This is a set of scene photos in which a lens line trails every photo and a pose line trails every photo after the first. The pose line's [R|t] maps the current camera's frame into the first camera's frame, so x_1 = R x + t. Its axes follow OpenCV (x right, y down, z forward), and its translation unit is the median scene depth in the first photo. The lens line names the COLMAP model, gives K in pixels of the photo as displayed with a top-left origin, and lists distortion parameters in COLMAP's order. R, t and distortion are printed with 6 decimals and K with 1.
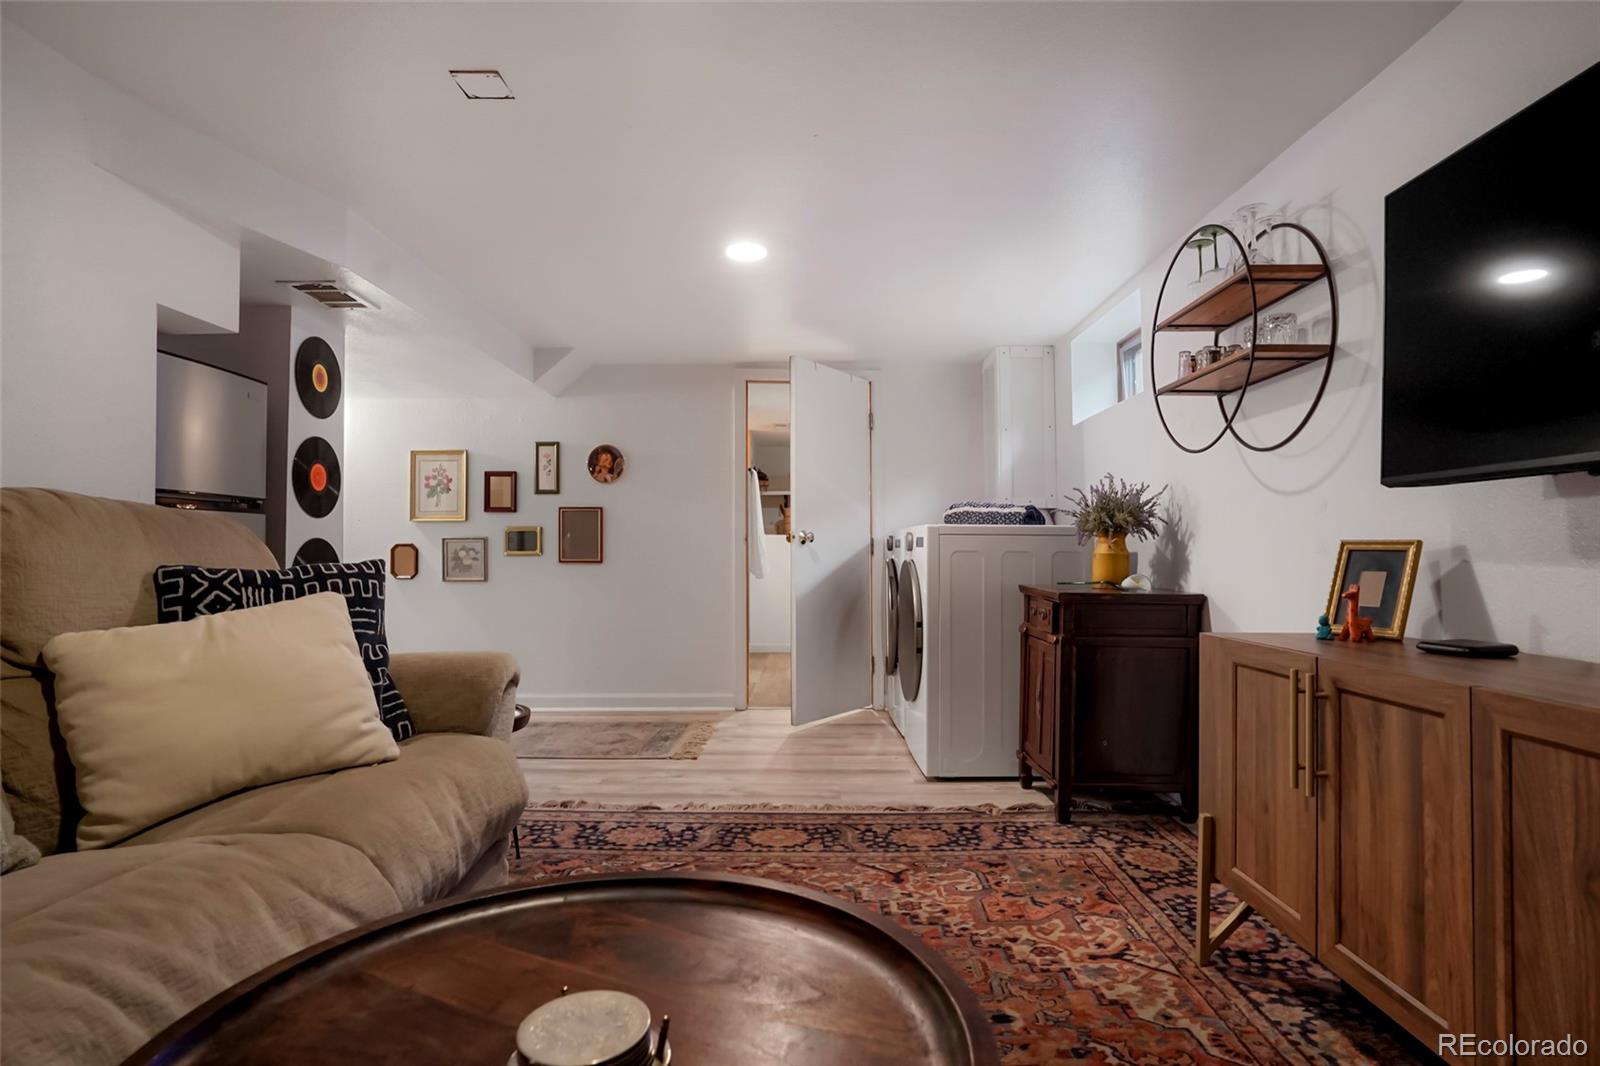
lens RADIAL K [[852.5, 0, 800.0], [0, 852.5, 540.7], [0, 0, 1]] dist [-0.005236, -0.000437]
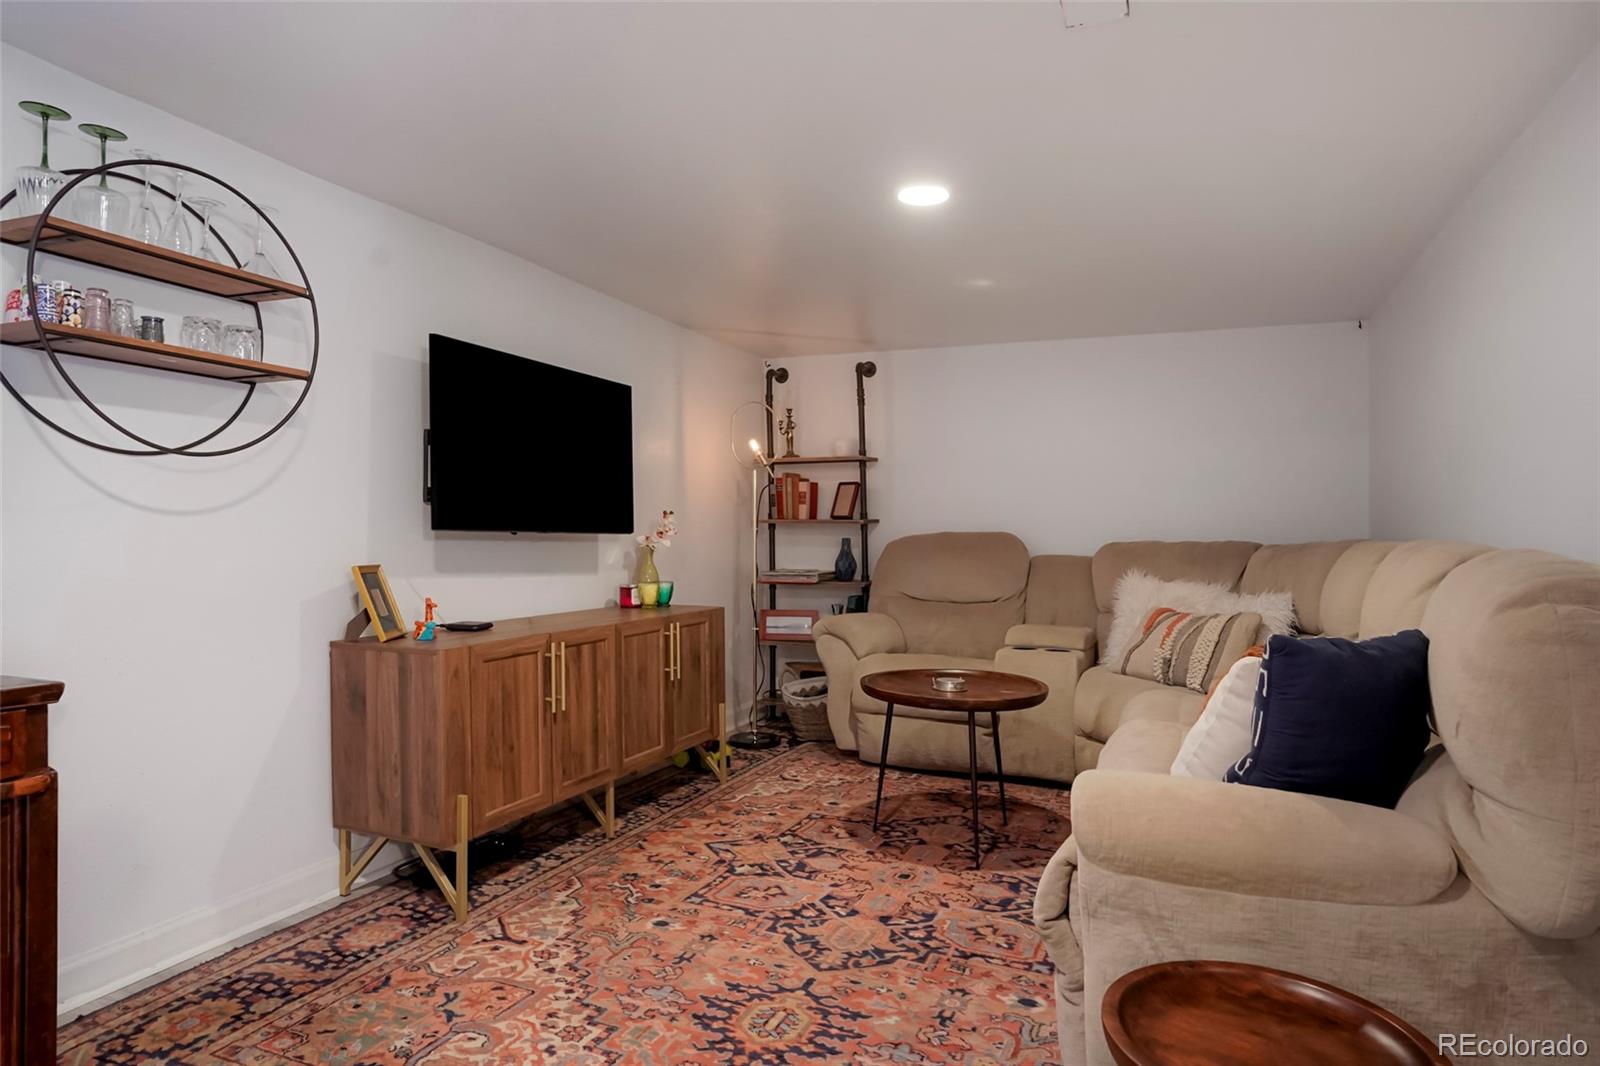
lens RADIAL K [[869.5, 0, 798.2], [0, 869.5, 530.1], [0, 0, 1]] dist [-0.003996, -0.000814]
pose [[-0.914480, -0.001122, 0.404629, -0.426542], [-0.006717, 0.999900, -0.012408, -0.043122], [-0.404575, -0.014065, -0.914397, 1.782469]]
